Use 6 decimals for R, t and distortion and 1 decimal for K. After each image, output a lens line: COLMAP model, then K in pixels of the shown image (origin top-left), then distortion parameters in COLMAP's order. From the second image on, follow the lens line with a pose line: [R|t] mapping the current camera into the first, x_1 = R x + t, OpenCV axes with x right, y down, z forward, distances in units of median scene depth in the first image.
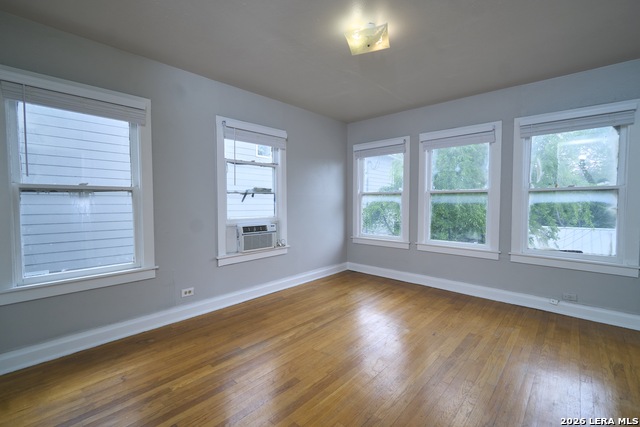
lens RADIAL K [[278.8, 0, 320.1], [0, 278.8, 207.2], [0, 0, 1]] dist [0.000588, -0.000029]
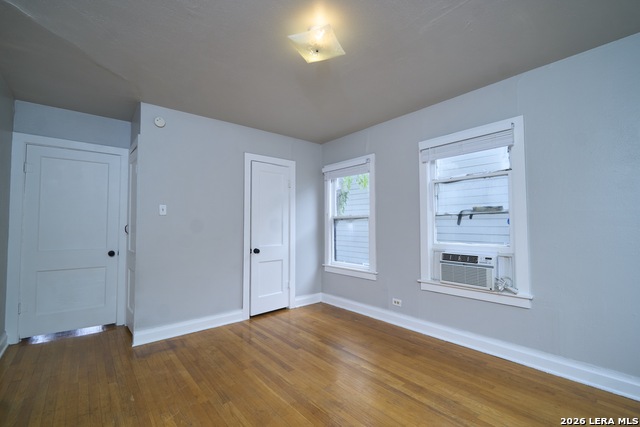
lens RADIAL K [[278.8, 0, 320.1], [0, 278.8, 207.2], [0, 0, 1]] dist [0.000588, -0.000029]
pose [[-0.112725, -0.062294, -0.991672, 0.738098], [-0.020758, 0.997963, -0.060330, -0.015697], [0.993409, 0.013784, -0.113788, 0.799266]]
